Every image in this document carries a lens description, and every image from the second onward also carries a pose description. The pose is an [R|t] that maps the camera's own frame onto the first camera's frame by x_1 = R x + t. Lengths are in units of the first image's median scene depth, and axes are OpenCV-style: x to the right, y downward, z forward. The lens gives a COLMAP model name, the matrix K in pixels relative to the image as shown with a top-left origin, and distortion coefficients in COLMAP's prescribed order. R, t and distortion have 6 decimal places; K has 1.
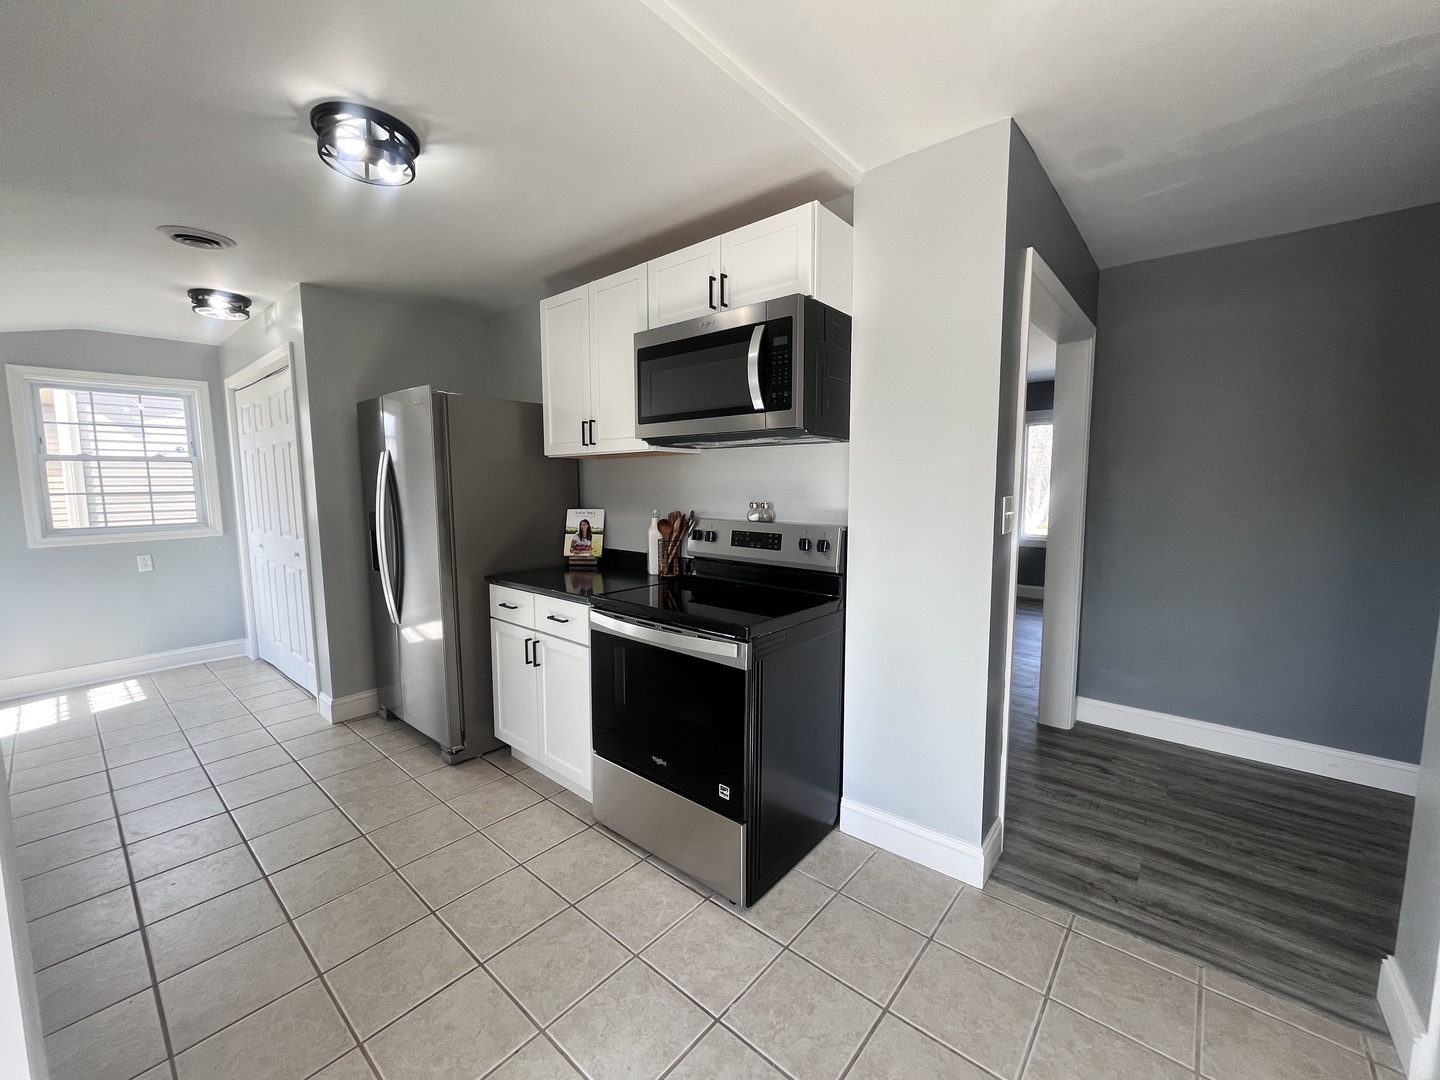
lens RADIAL K [[581.6, 0, 714.6], [0, 581.6, 543.1], [0, 0, 1]] dist [0.004801, -0.000988]
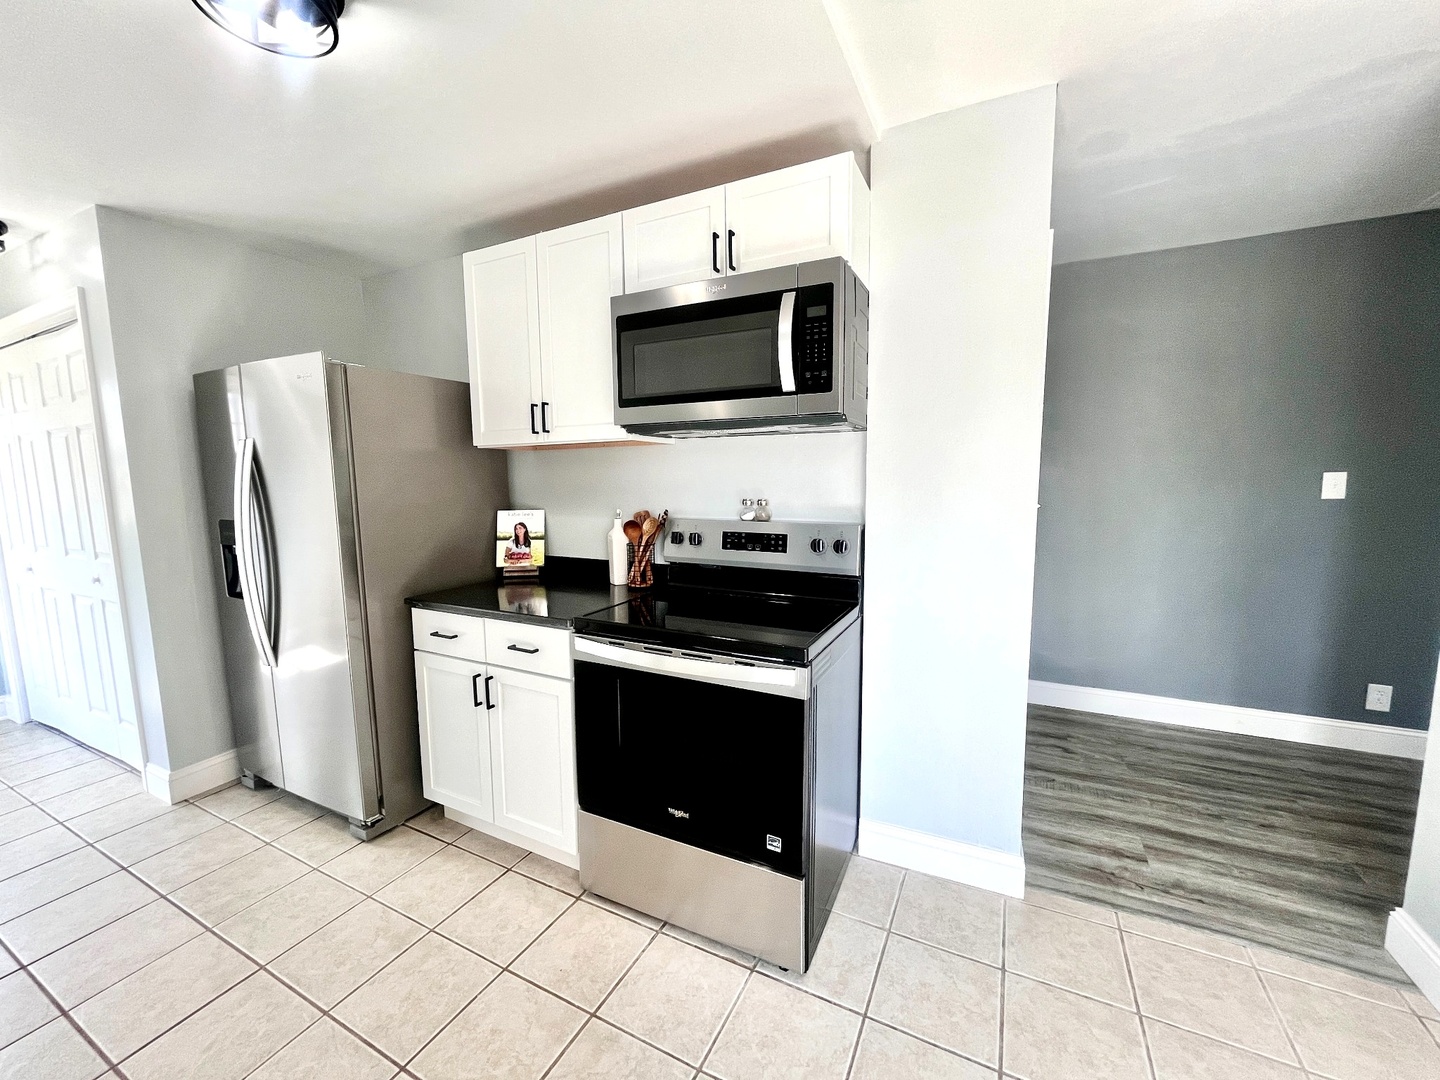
lens RADIAL K [[581.2, 0, 715.1], [0, 581.2, 542.7], [0, 0, 1]] dist [0.000262, 0.000443]
pose [[0.972072, -0.035919, 0.231916, -0.188684], [0.033573, 0.999337, 0.014057, -0.018149], [-0.232267, -0.005878, 0.972634, 0.154251]]
